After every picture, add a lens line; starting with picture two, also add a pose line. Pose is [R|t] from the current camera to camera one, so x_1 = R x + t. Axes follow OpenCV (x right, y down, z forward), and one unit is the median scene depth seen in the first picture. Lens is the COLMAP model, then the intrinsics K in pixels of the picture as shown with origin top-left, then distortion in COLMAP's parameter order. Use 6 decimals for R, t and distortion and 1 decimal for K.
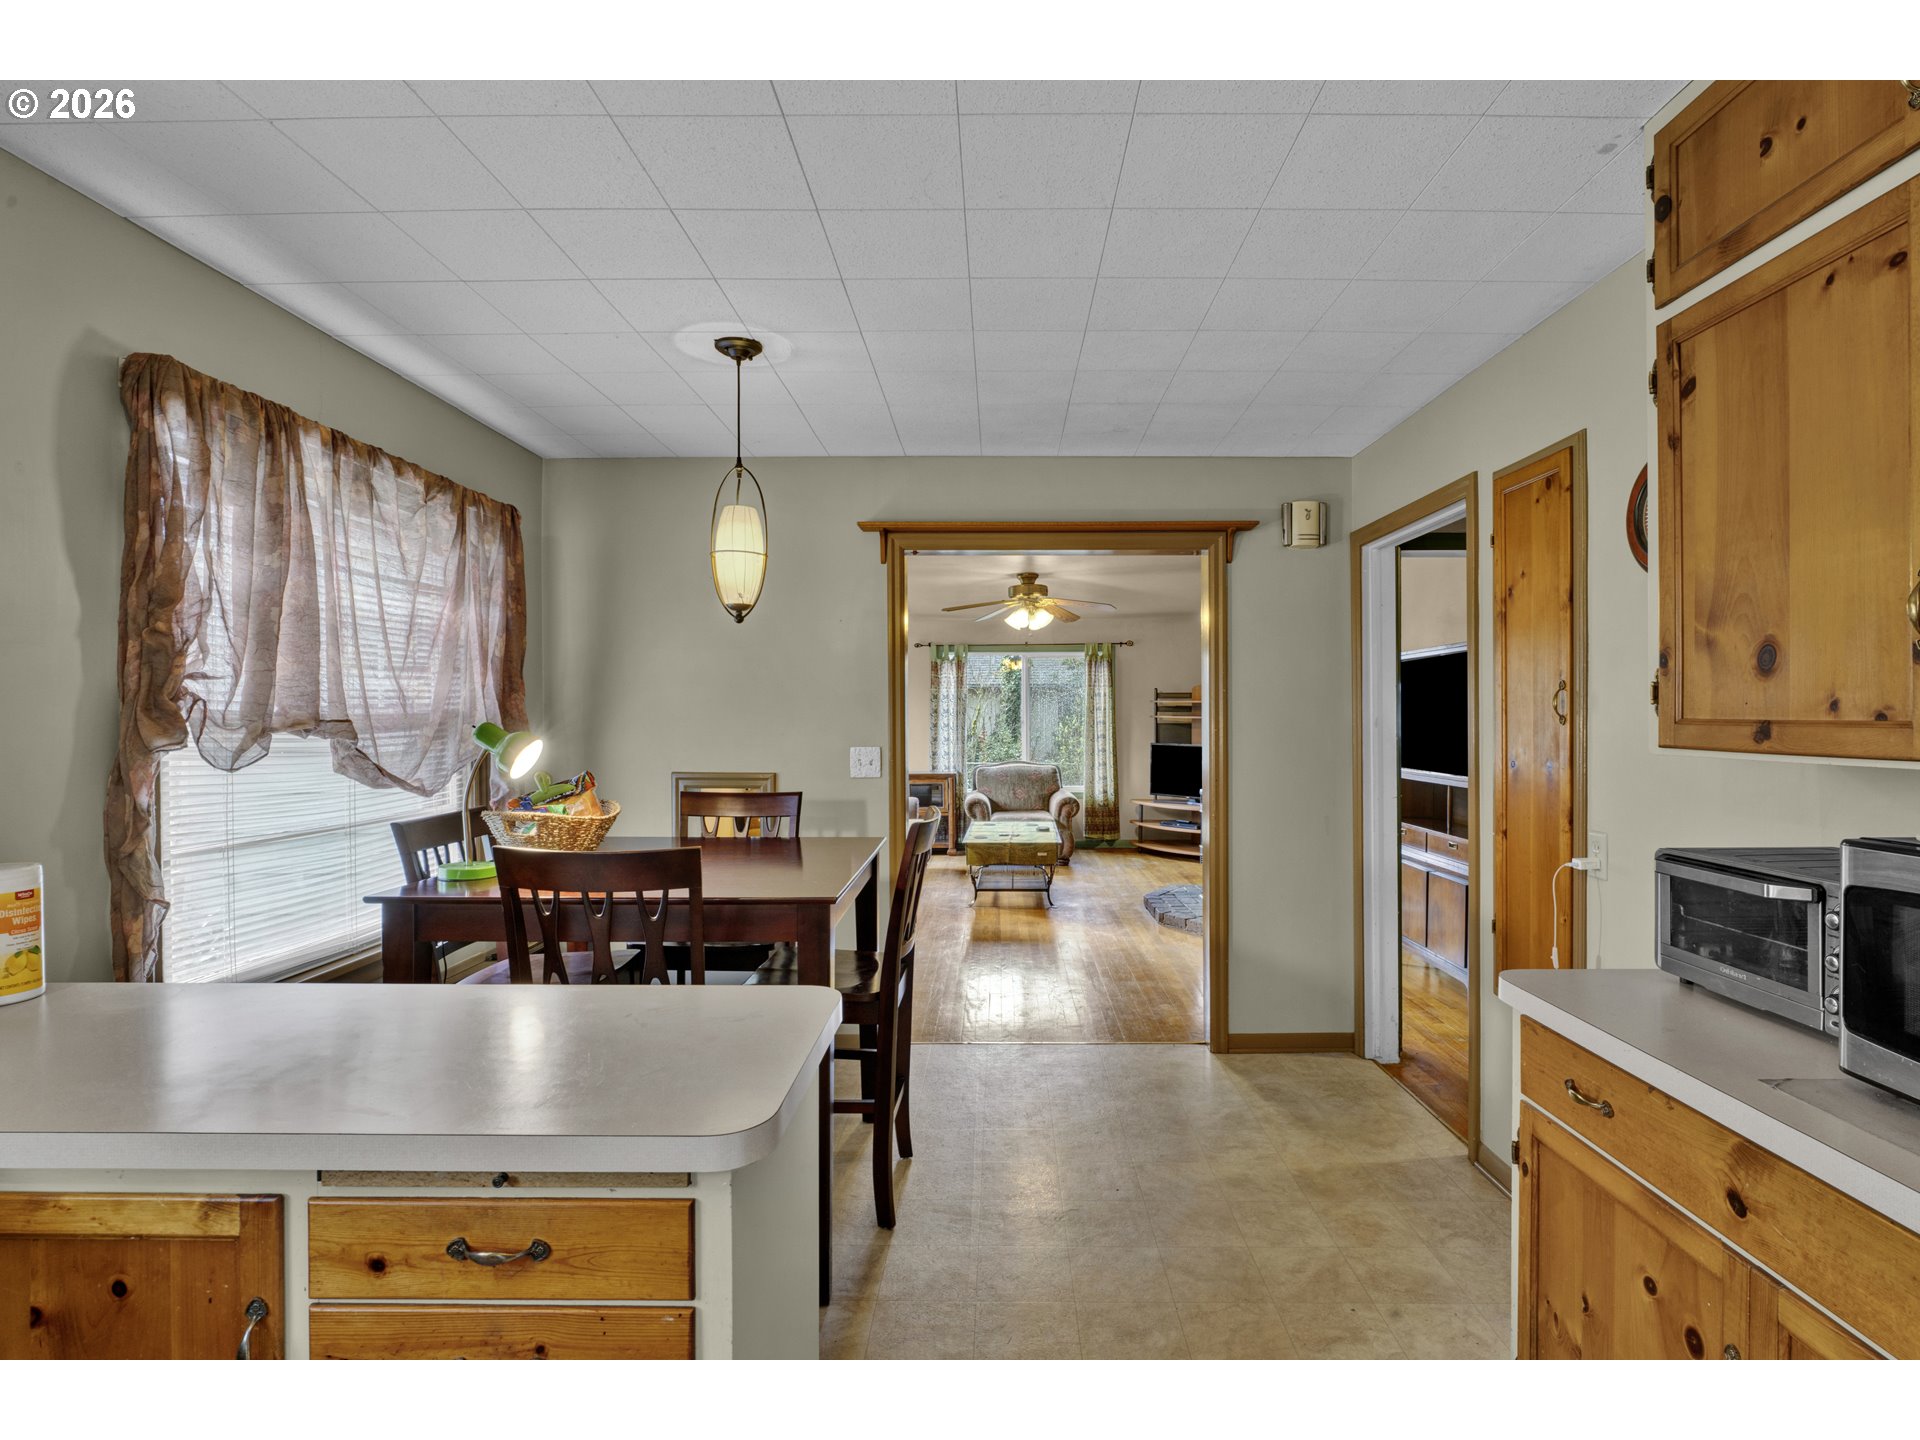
lens RADIAL K [[1007.5, 0, 963.6], [0, 1007.5, 722.1], [0, 0, 1]] dist [-0.016237, 0.001149]
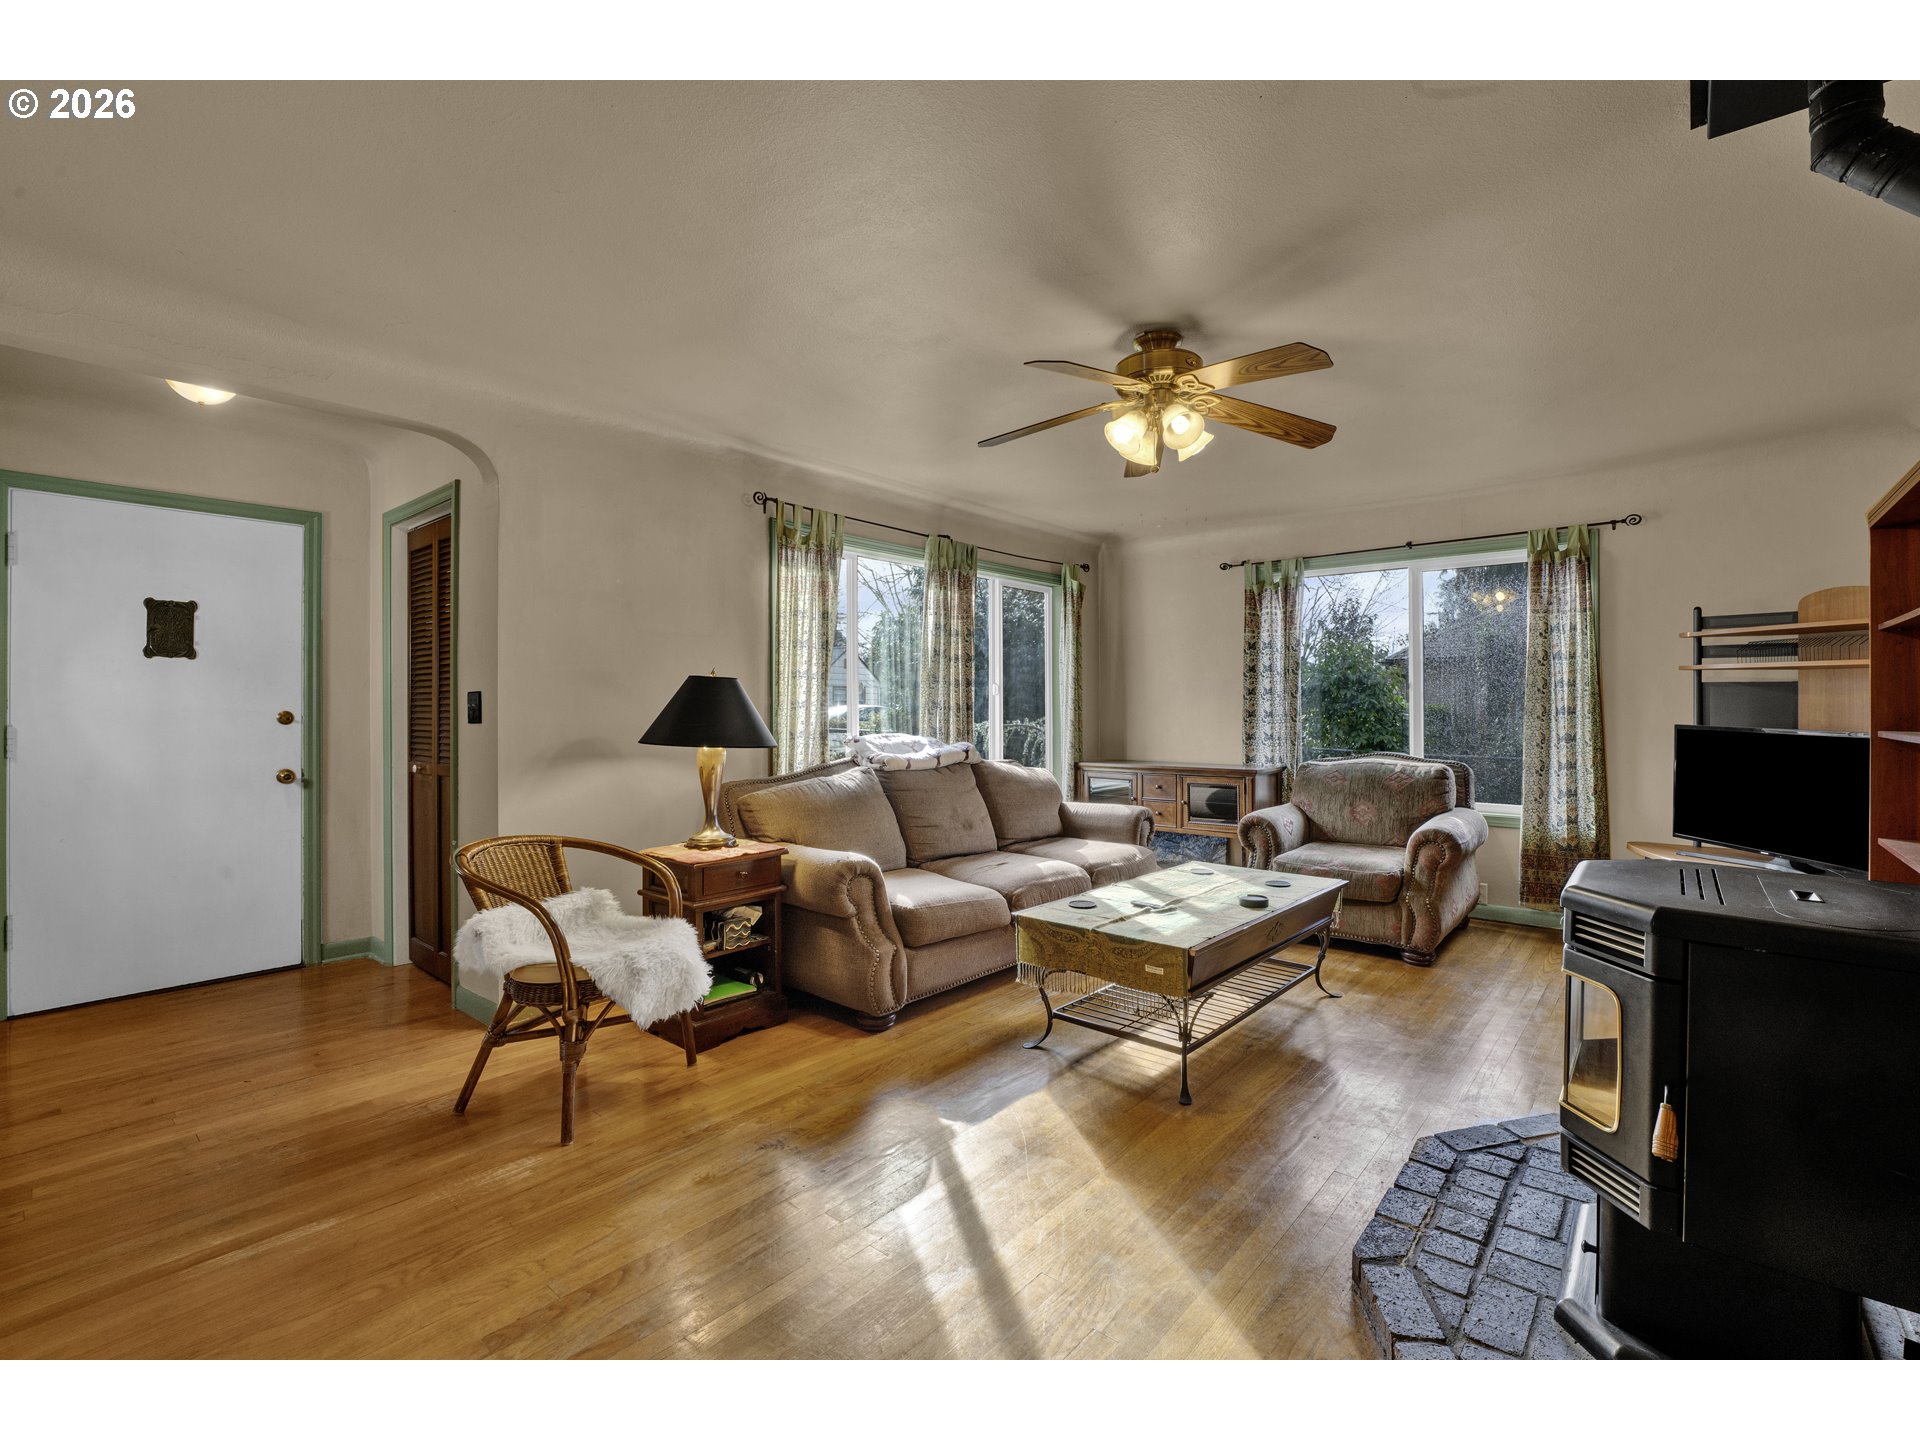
lens RADIAL K [[885.5, 0, 963.7], [0, 885.5, 707.0], [0, 0, 1]] dist [-0.003838, -0.000316]
pose [[0.785321, 0.003538, -0.619079, 0.247971], [-0.005371, 0.999985, -0.001099, 0.020686], [0.619066, 0.004188, 0.785328, 0.658925]]
